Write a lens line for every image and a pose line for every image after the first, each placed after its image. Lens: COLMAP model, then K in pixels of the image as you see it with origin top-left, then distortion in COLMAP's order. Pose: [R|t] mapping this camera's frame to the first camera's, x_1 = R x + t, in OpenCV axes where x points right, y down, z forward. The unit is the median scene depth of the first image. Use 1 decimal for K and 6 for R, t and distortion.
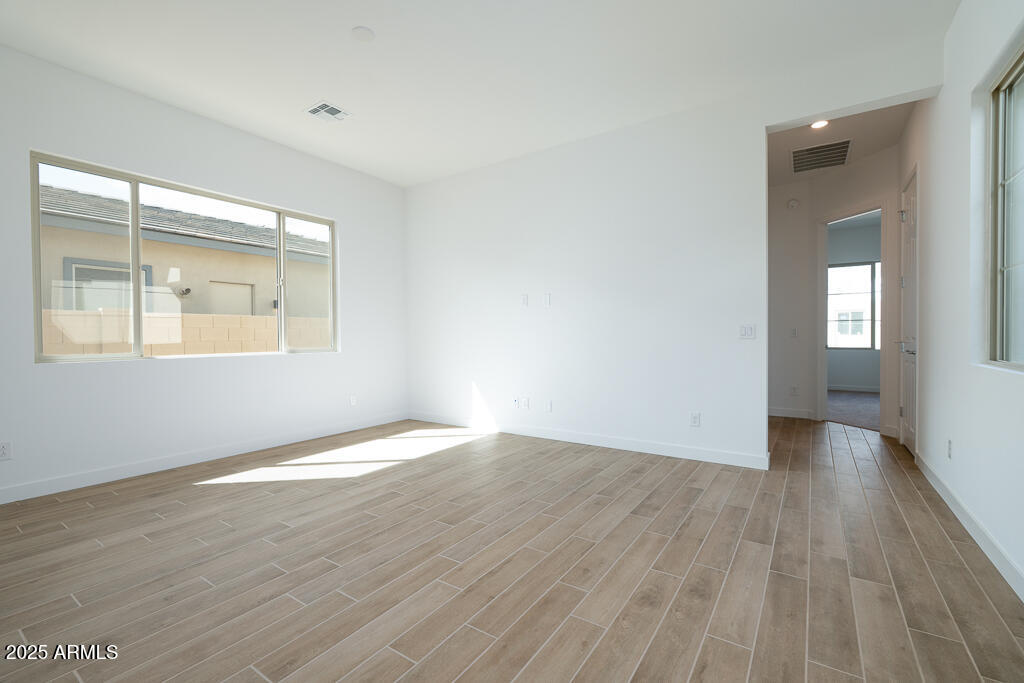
lens RADIAL K [[446.4, 0, 505.1], [0, 446.4, 338.1], [0, 0, 1]] dist [-0.005625, -0.001284]
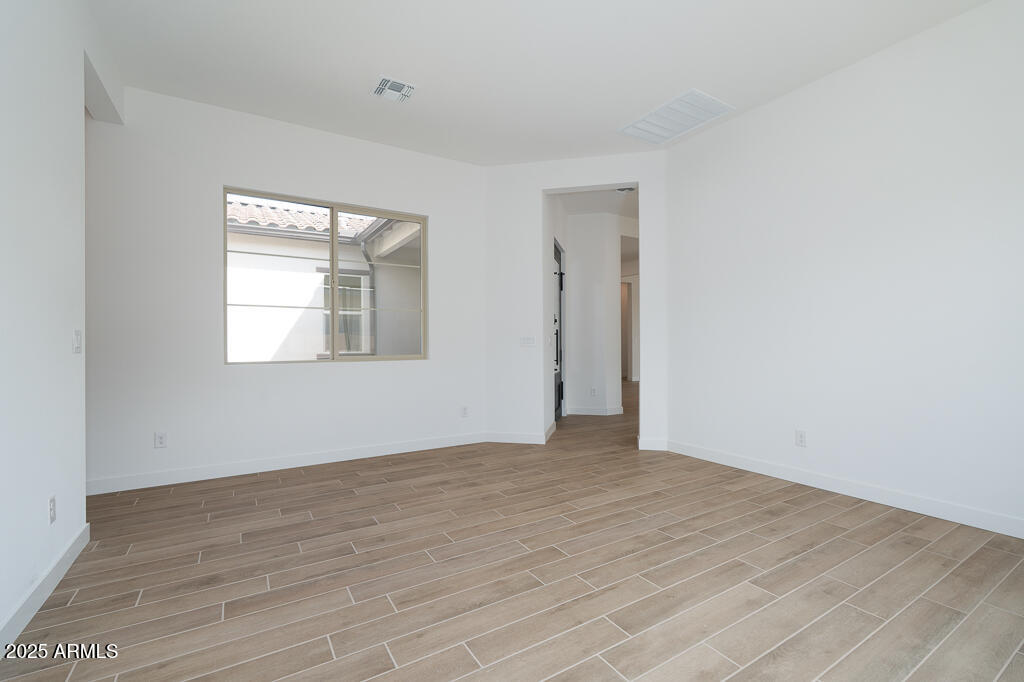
lens RADIAL K [[446.4, 0, 508.9], [0, 446.4, 345.2], [0, 0, 1]] dist [-0.005625, -0.001284]
pose [[-0.914950, 0.009774, 0.403450, -0.415458], [0.015058, 0.999837, 0.009926, -0.011780], [-0.403287, 0.015157, -0.914948, 1.893958]]
